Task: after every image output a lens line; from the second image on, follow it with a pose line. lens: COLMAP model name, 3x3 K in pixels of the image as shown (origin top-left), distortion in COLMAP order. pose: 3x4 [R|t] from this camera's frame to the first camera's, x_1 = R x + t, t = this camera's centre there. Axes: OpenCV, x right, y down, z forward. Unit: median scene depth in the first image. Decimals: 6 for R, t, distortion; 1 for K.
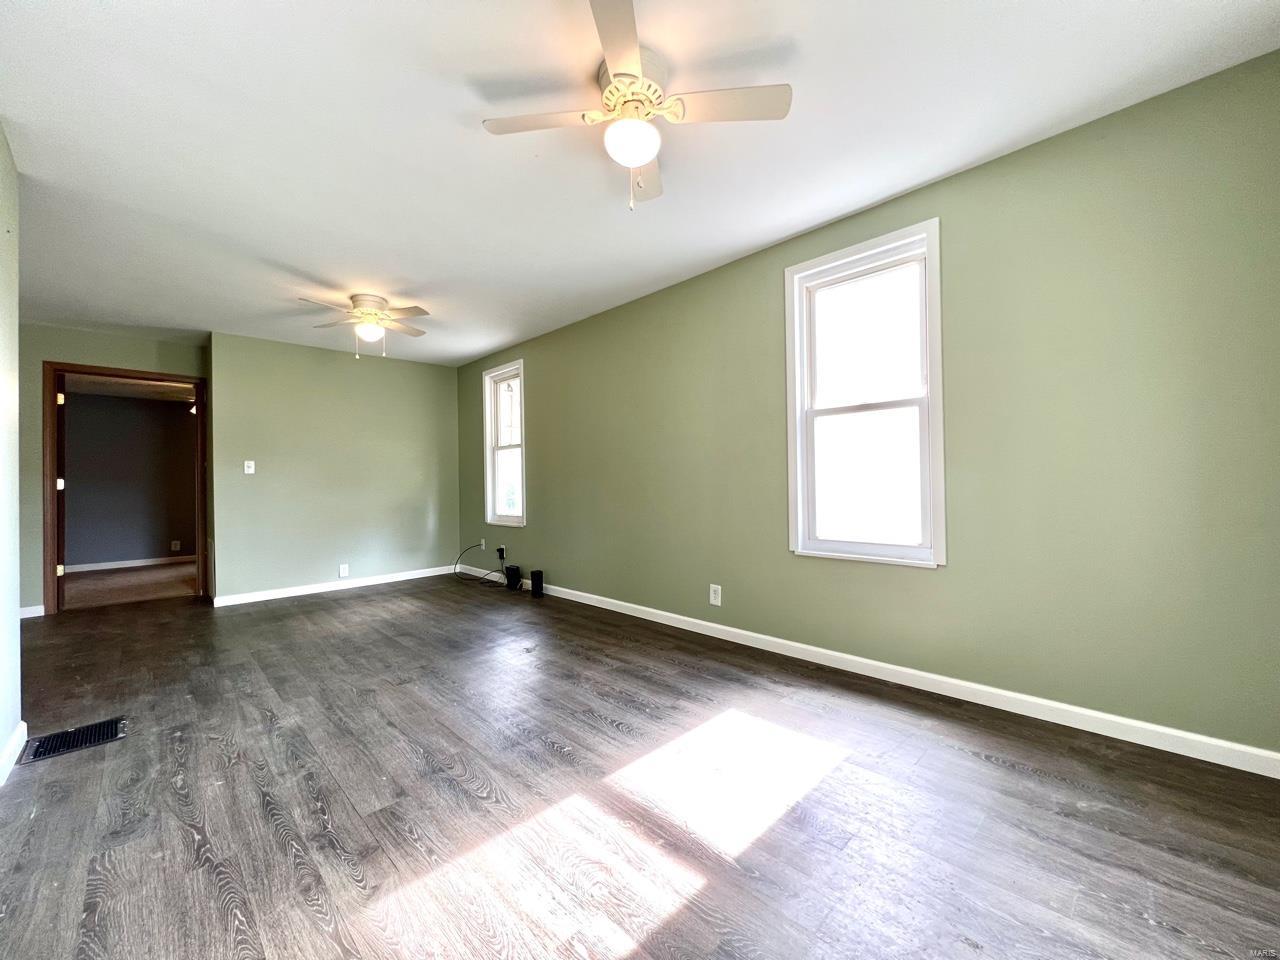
lens RADIAL K [[510.9, 0, 640.0], [0, 510.9, 480.0], [0, 0, 1]] dist [0.000431, 0.000155]
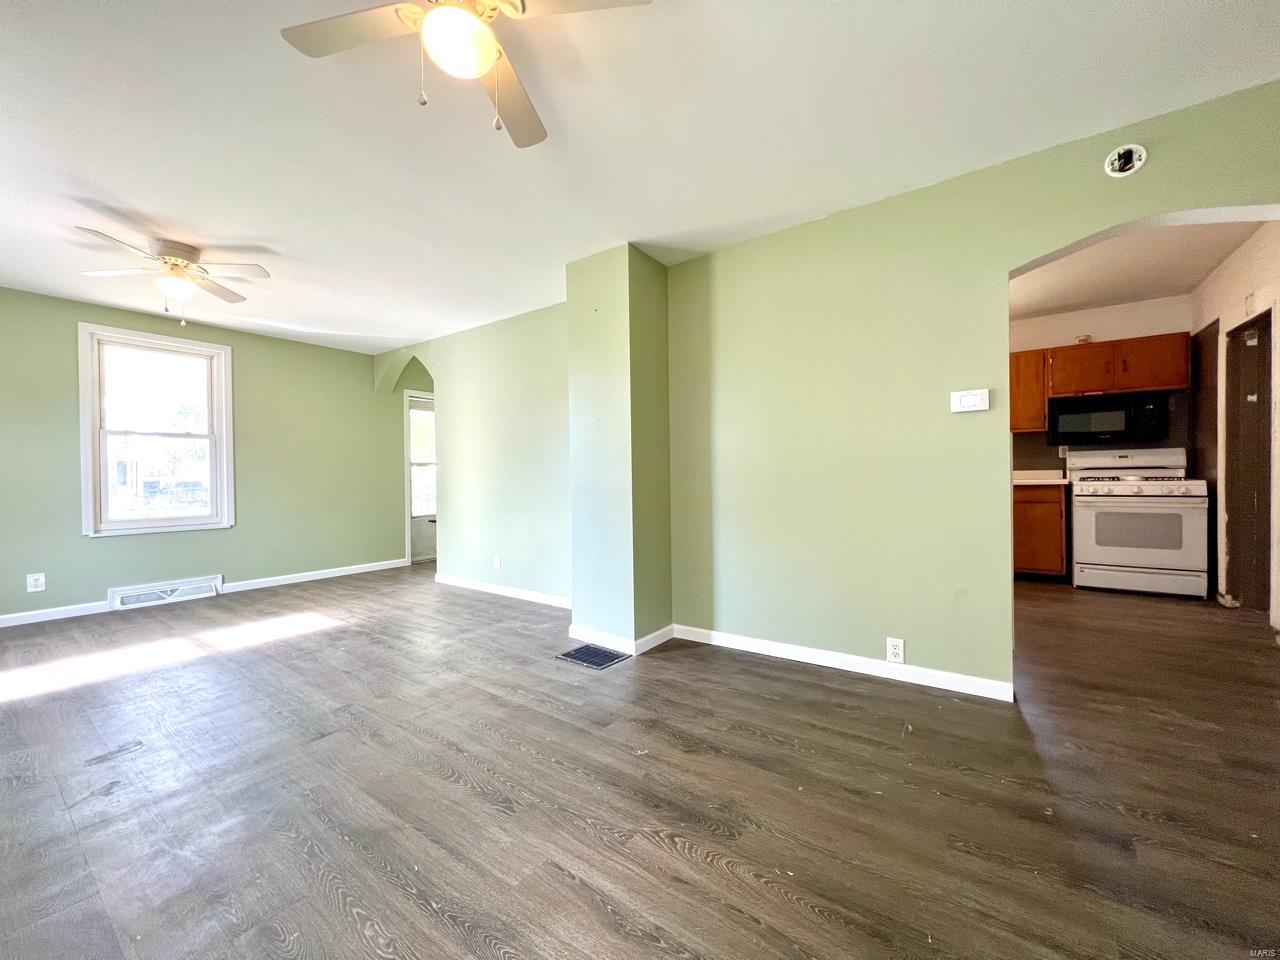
lens RADIAL K [[510.9, 0, 640.0], [0, 510.9, 480.0], [0, 0, 1]] dist [0.000431, 0.000155]
pose [[-0.985491, 0.031242, -0.166830, -1.077320], [0.030533, 0.999511, 0.006813, 0.029653], [0.166961, 0.001620, -0.985962, 2.531812]]
